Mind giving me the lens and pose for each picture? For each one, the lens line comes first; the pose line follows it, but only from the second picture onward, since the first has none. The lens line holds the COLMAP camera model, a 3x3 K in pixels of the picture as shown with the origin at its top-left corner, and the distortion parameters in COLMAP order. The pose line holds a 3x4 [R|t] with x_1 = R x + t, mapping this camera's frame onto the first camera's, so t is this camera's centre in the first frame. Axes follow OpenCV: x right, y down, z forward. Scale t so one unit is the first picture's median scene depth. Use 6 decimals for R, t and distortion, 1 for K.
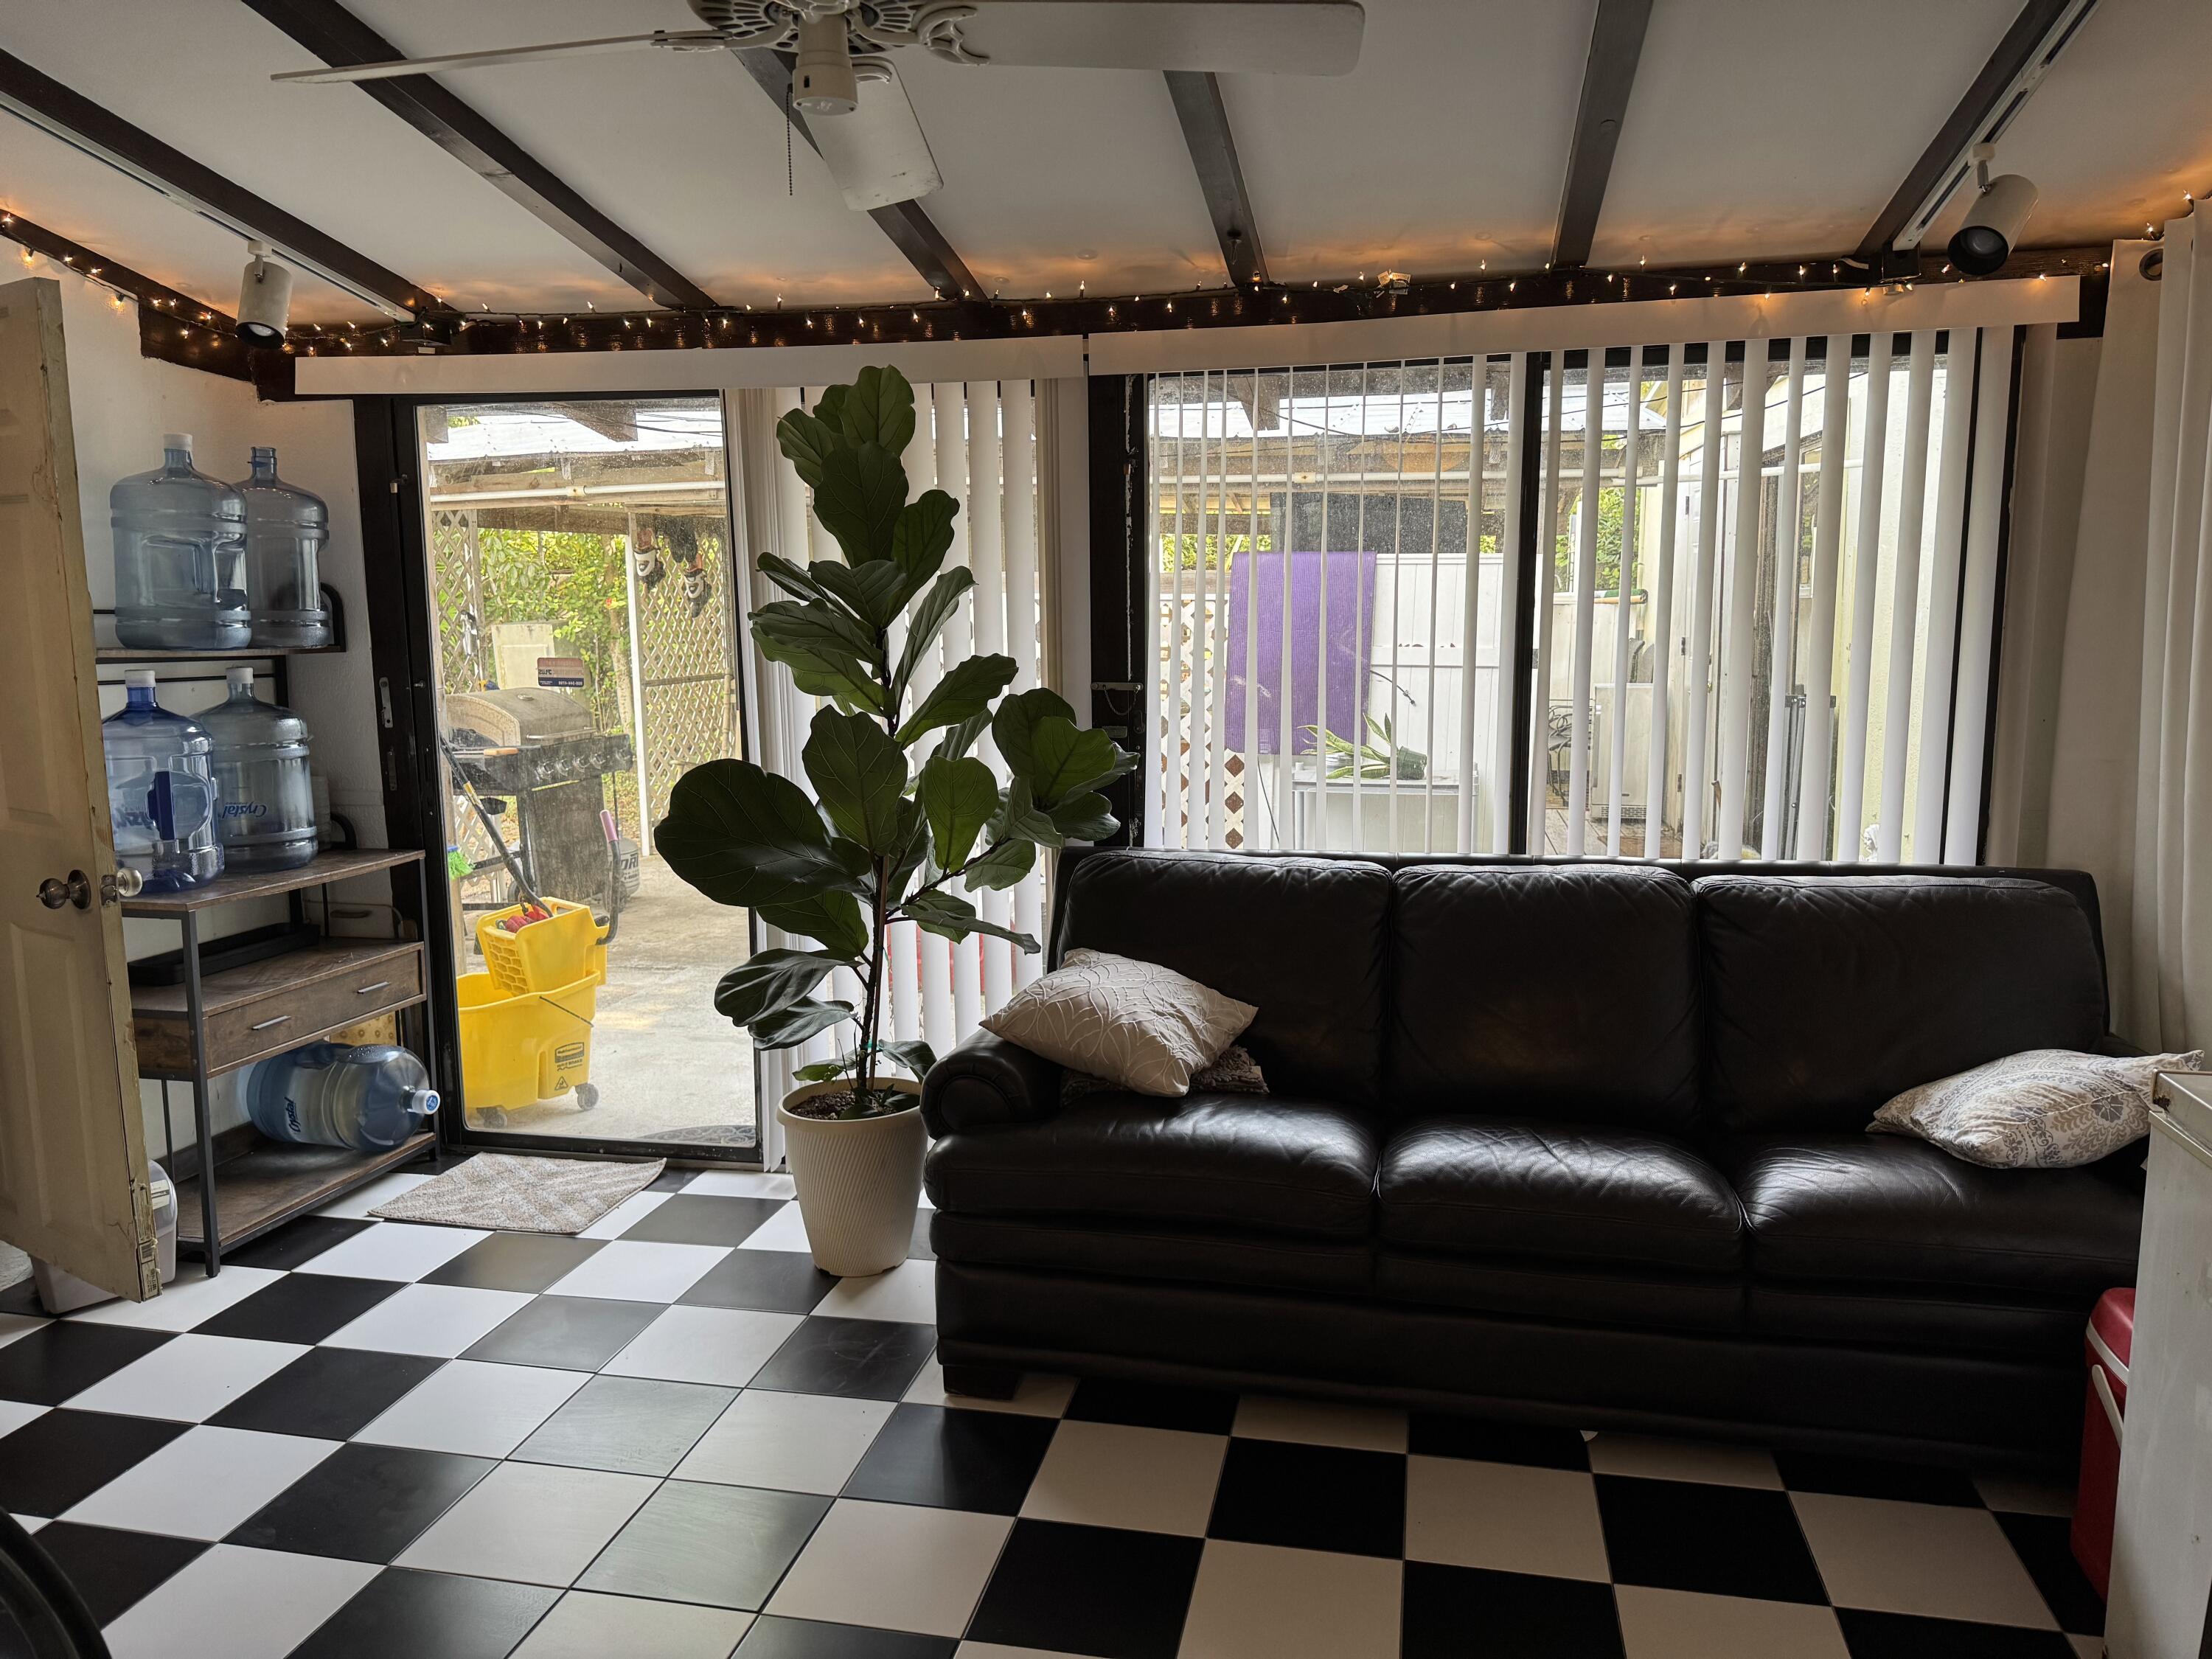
lens RADIAL K [[1559.5, 0, 1106.0], [0, 1559.5, 829.5], [0, 0, 1]] dist [0.002471, -0.019379]
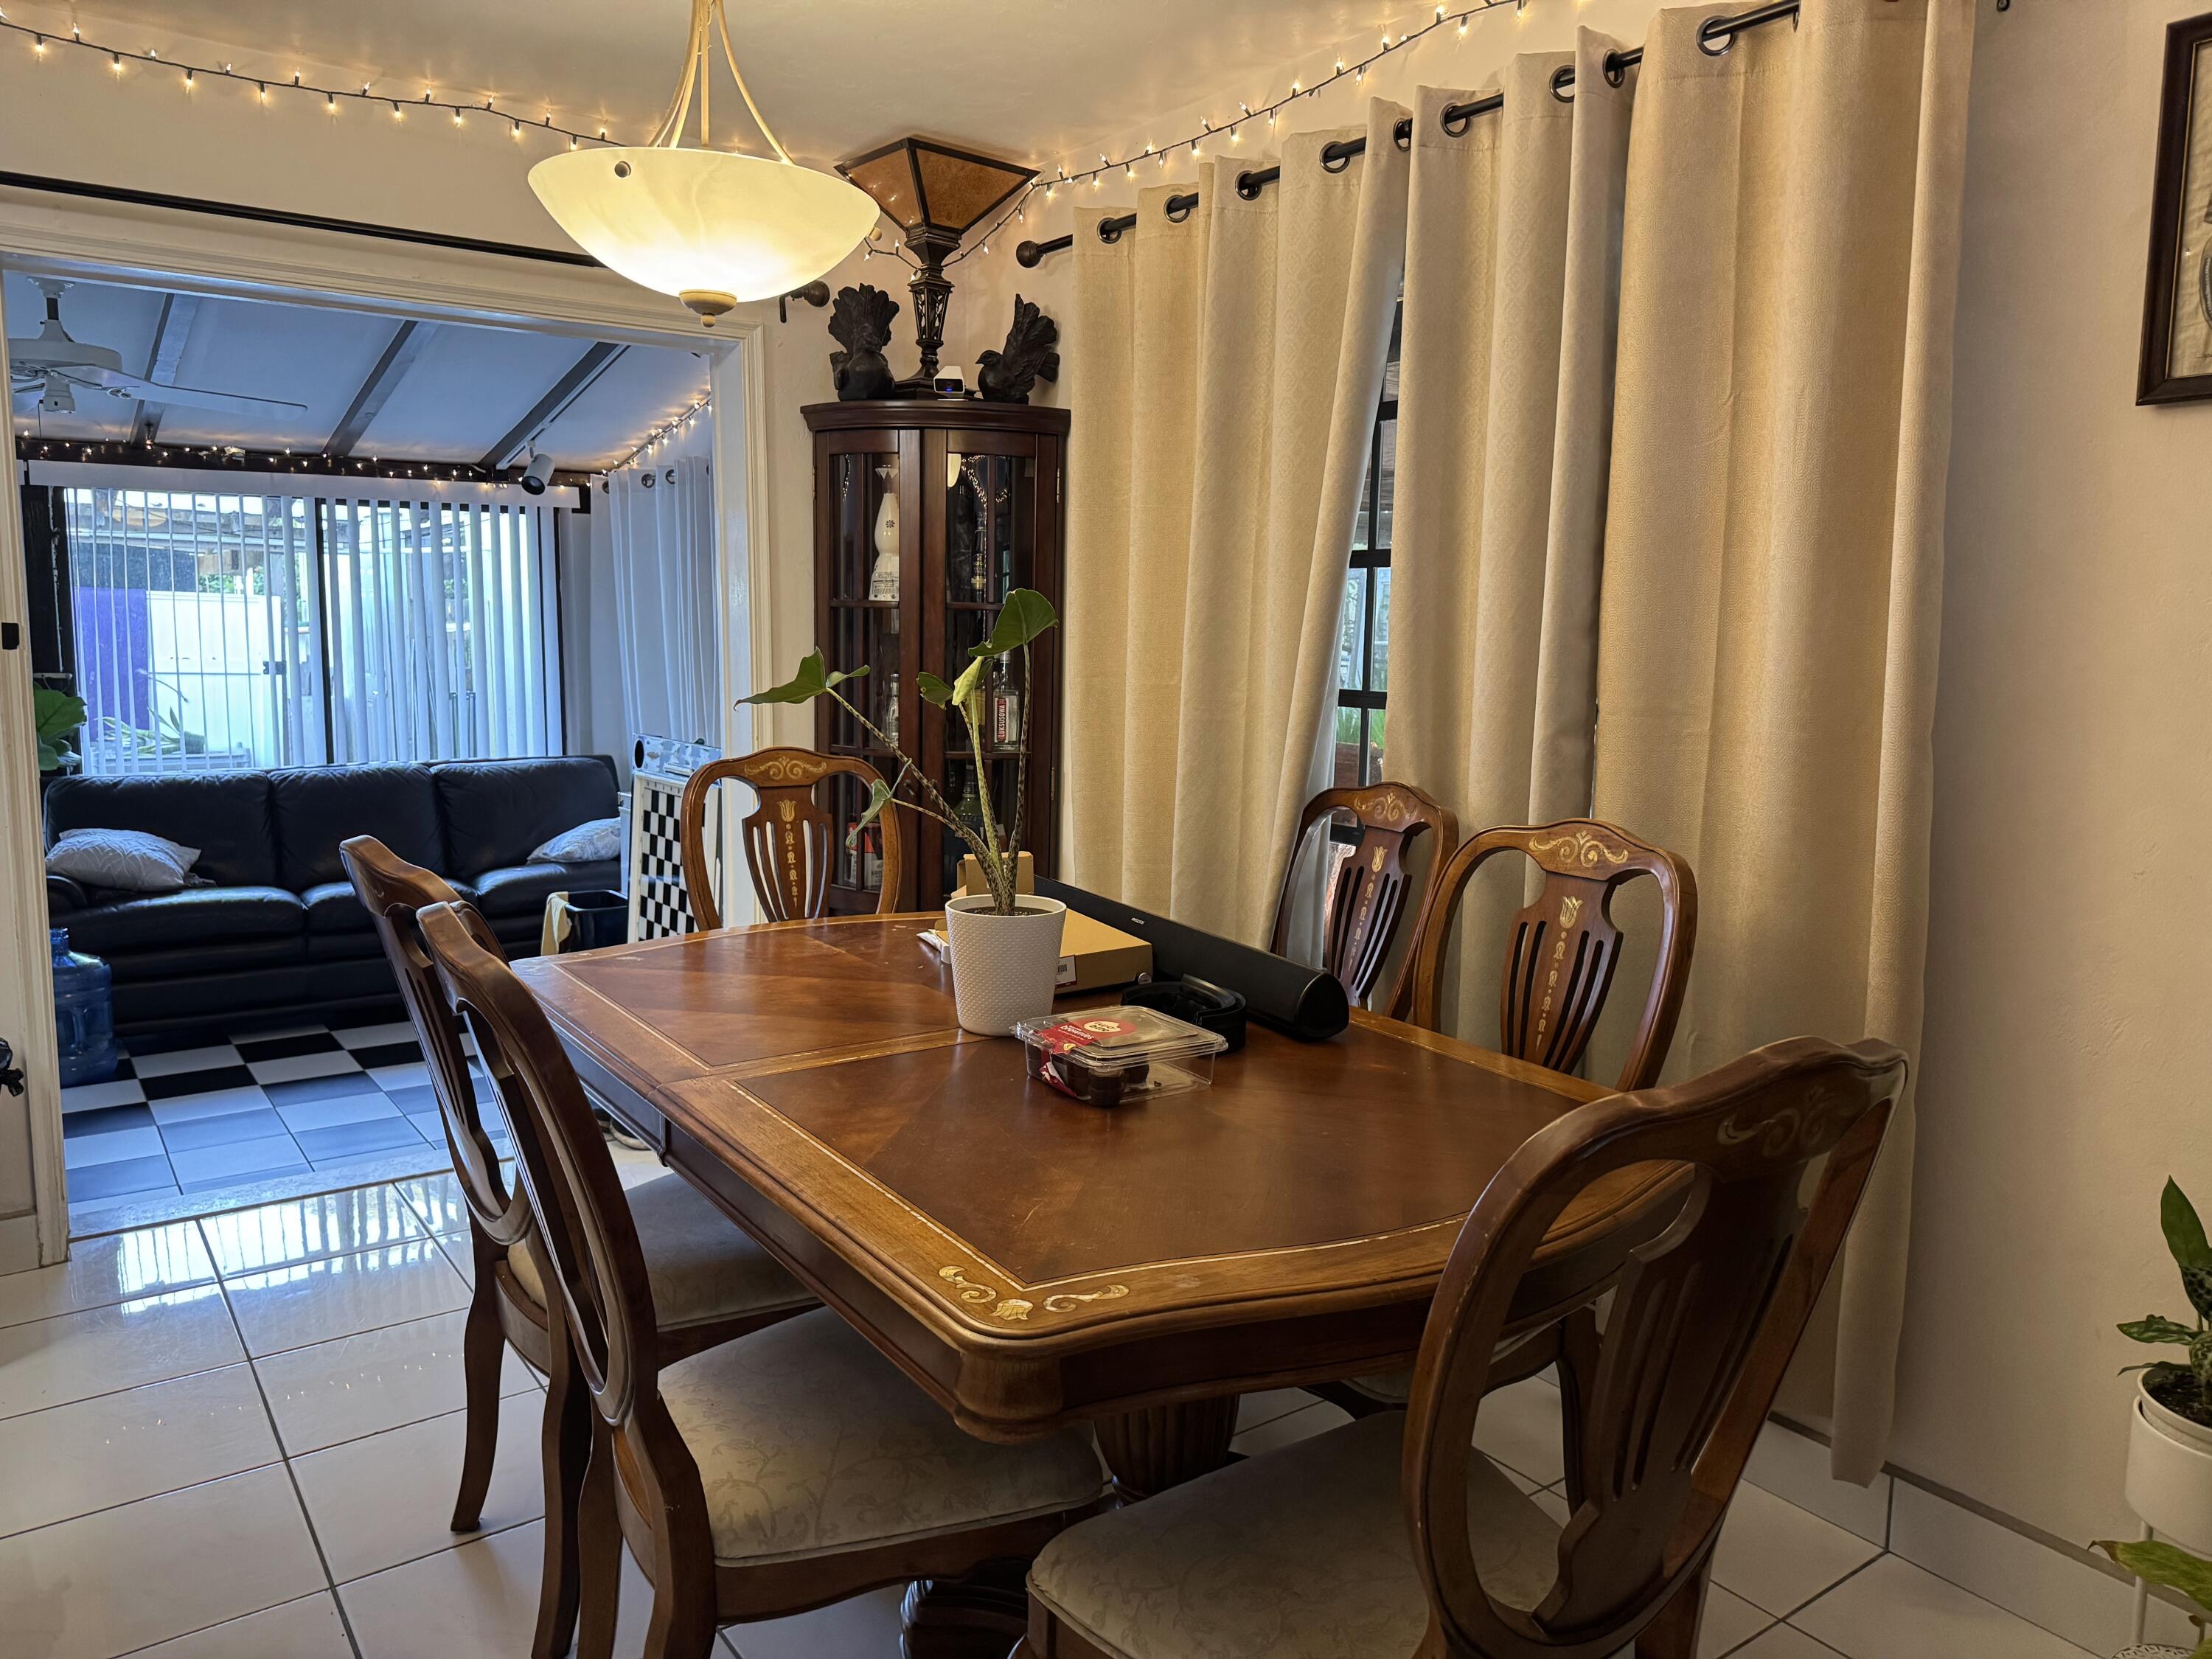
lens RADIAL K [[1527.3, 0, 1106.0], [0, 1527.3, 829.5], [0, 0, 1]] dist [0.005564, -0.053255]
pose [[0.666848, -0.075914, 0.741317, -0.517370], [0.093495, 0.995460, 0.017836, 0.162004], [-0.739306, 0.057415, 0.670918, -0.977686]]
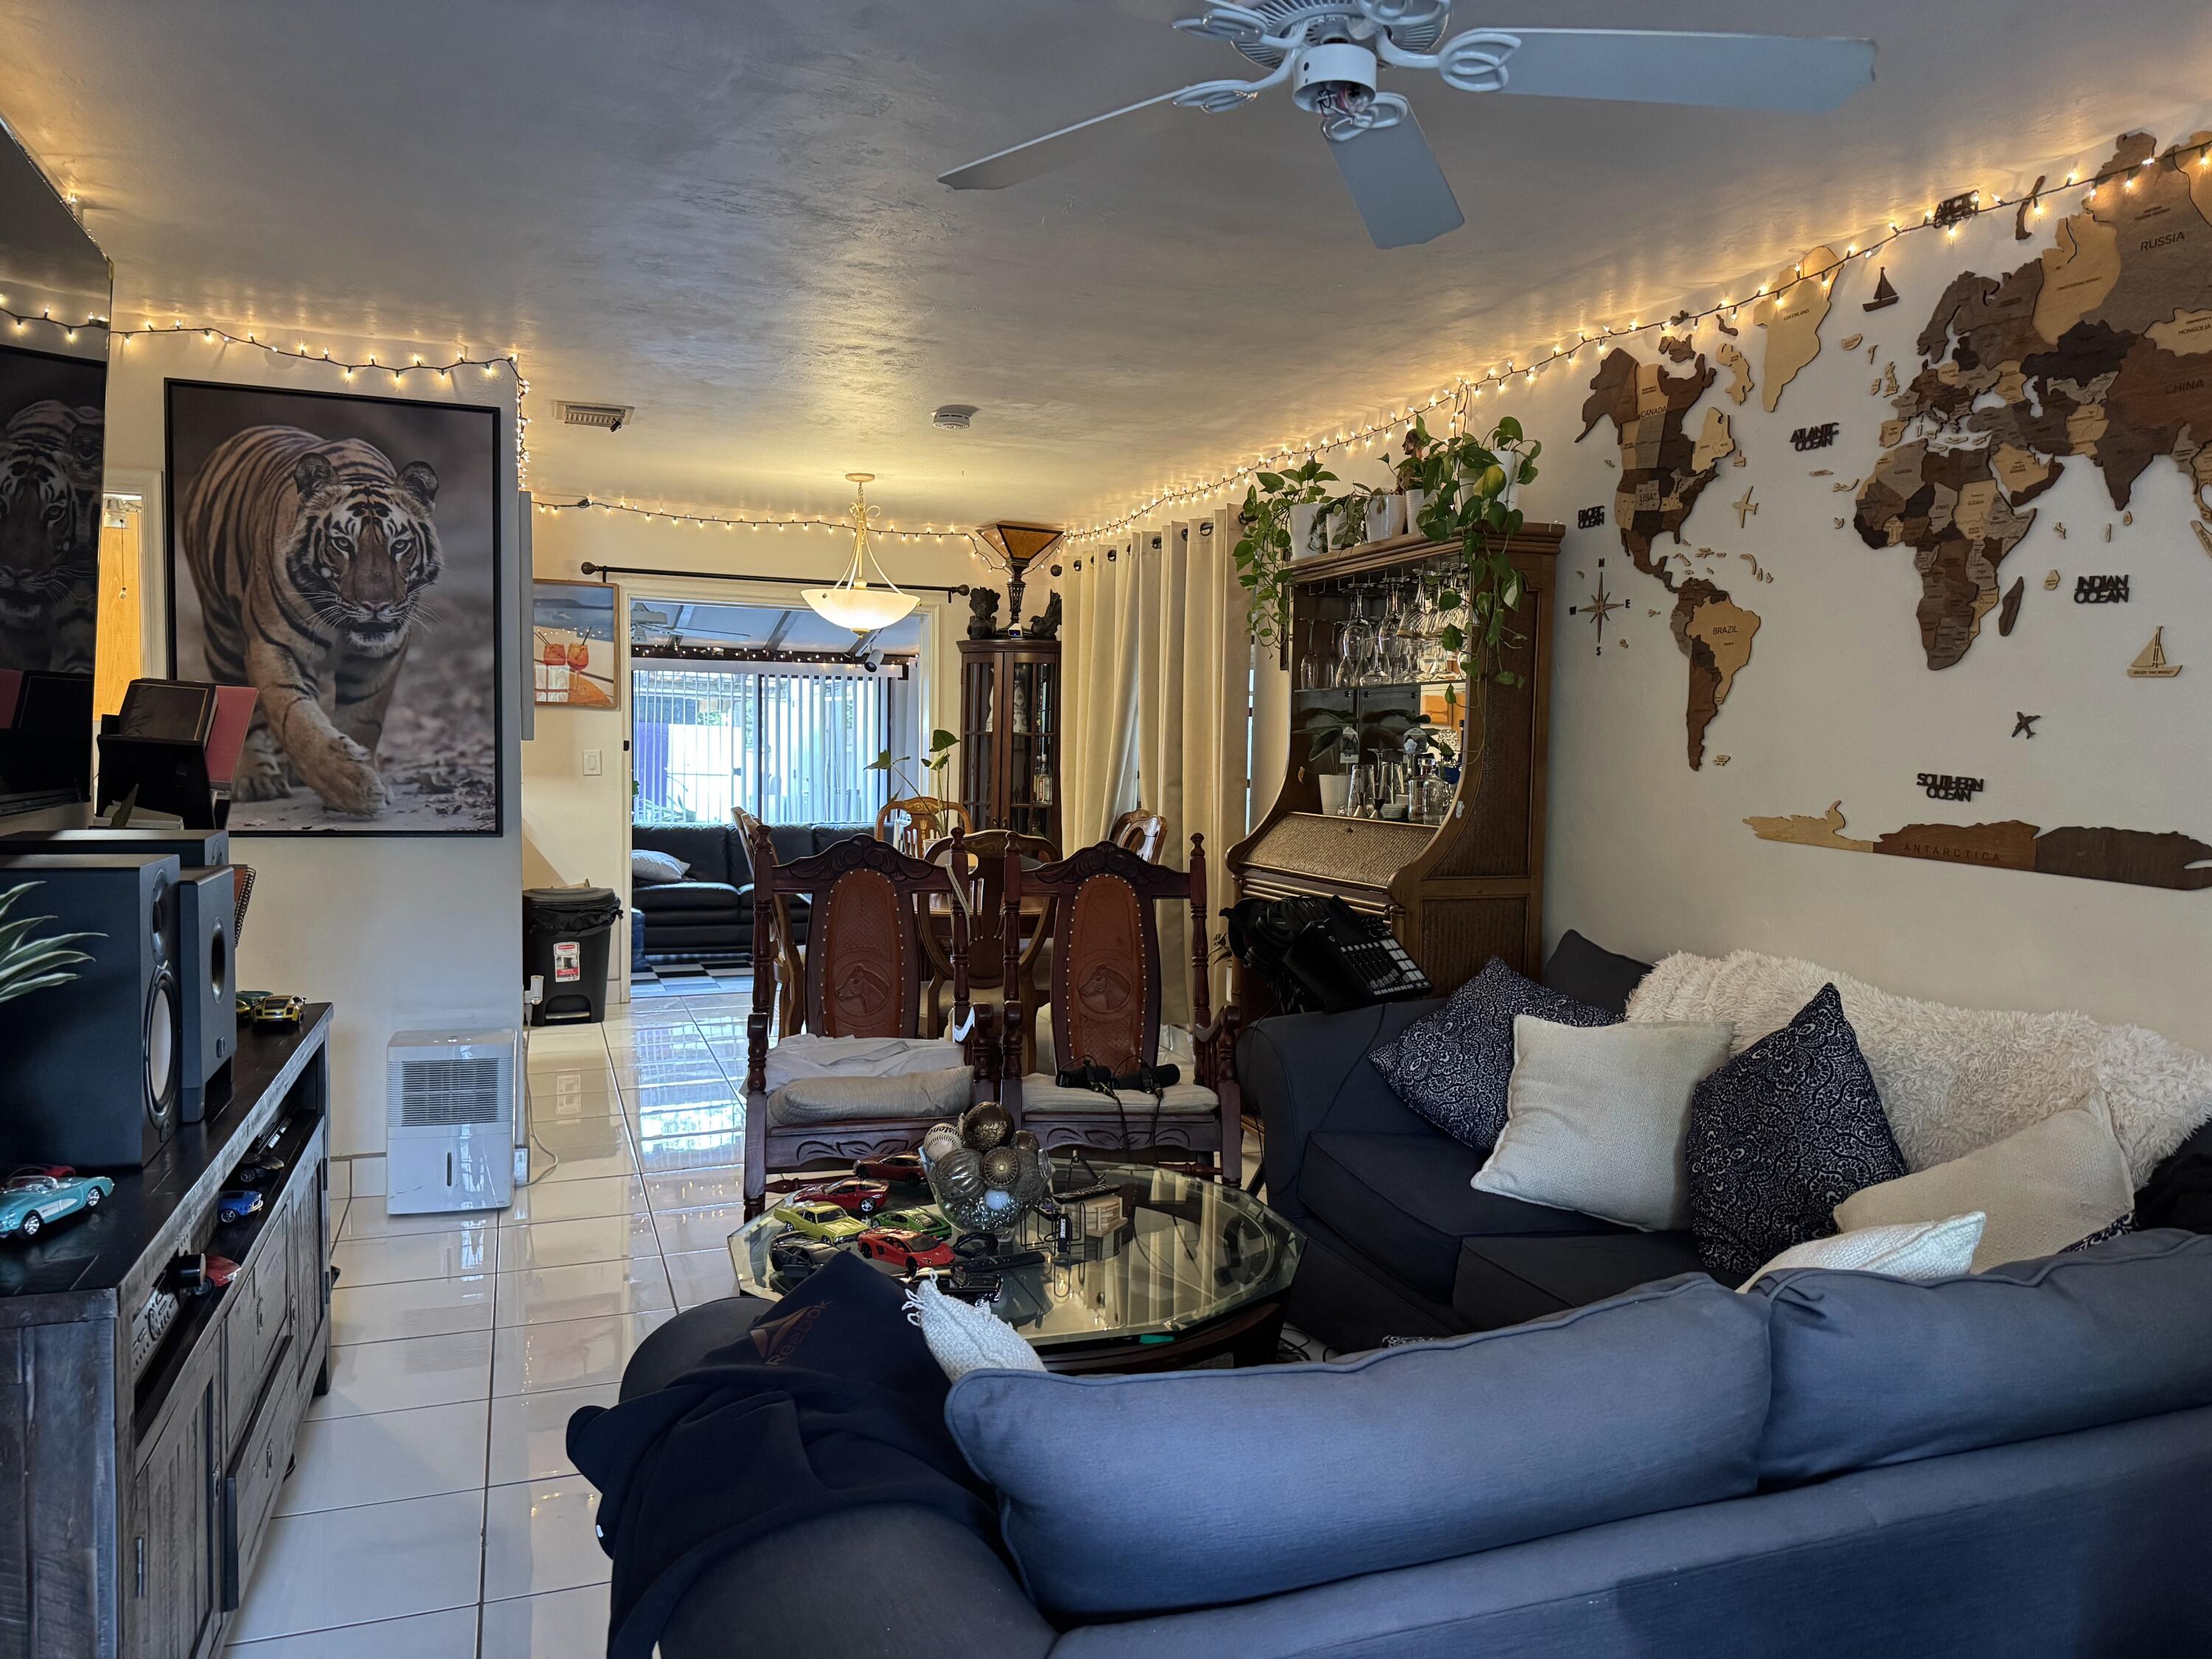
lens RADIAL K [[1526.3, 0, 1114.8], [0, 1526.3, 854.6], [0, 0, 1]] dist [0.004439, -0.000775]
pose [[0.840863, -0.008785, 0.541176, -0.935846], [0.054325, 0.996189, -0.068237, 0.379828], [-0.538514, 0.086777, 0.838136, -2.307038]]
